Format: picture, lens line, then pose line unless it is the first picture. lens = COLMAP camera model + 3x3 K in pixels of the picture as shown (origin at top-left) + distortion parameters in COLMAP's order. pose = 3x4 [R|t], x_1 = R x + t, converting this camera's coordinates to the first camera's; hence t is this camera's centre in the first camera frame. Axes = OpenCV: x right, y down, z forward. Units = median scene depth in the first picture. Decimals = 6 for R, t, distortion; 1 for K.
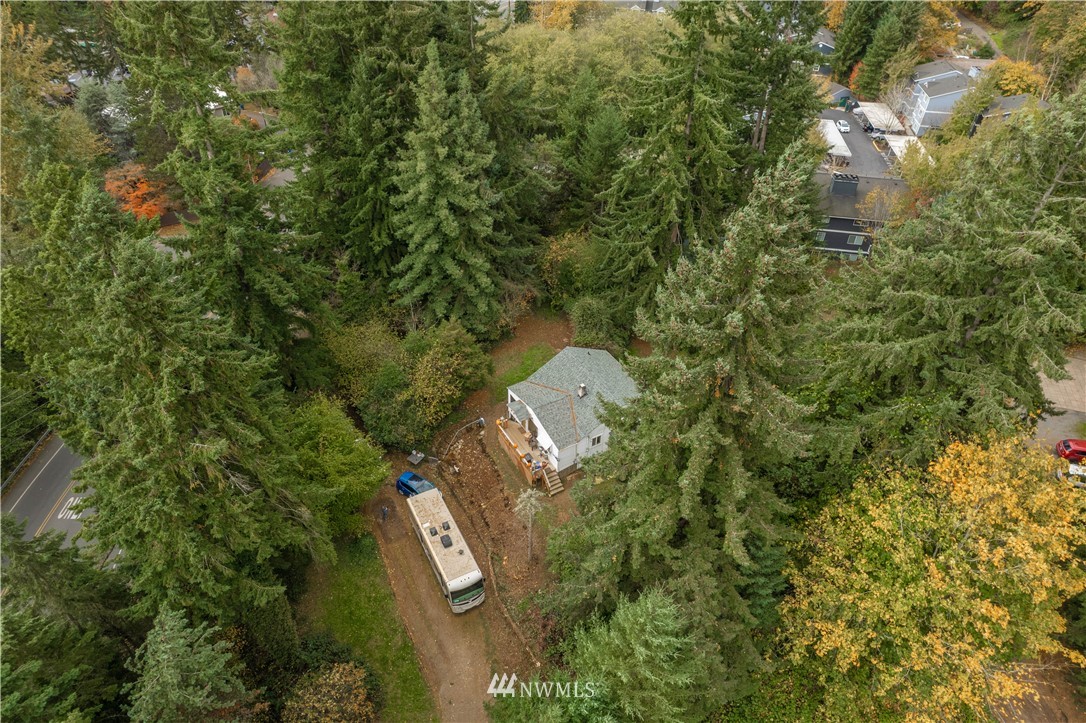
lens RADIAL K [[705.5, 0, 540.5], [0, 705.5, 358.8], [0, 0, 1]] dist [-0.093626, 0.105558]
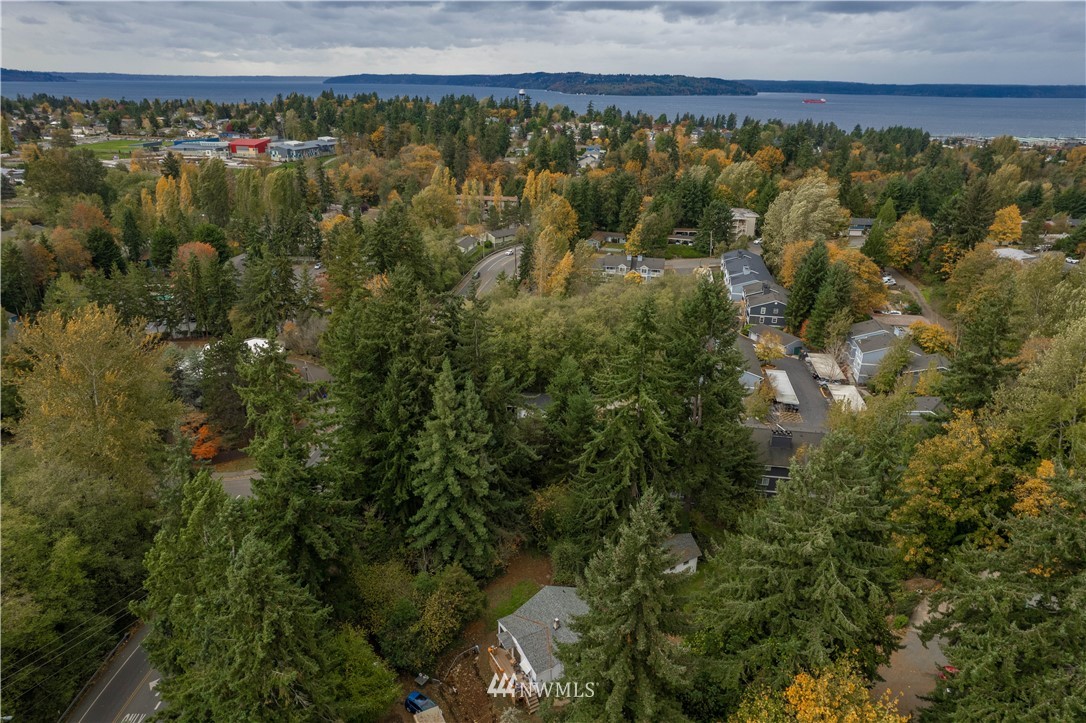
lens RADIAL K [[705.5, 0, 540.5], [0, 705.5, 358.8], [0, 0, 1]] dist [-0.093626, 0.105558]
pose [[0.999882, -0.001051, -0.015329, 0.046712], [-0.003321, 0.959294, -0.282390, -0.052723], [0.015002, 0.282407, 0.959177, -0.303700]]
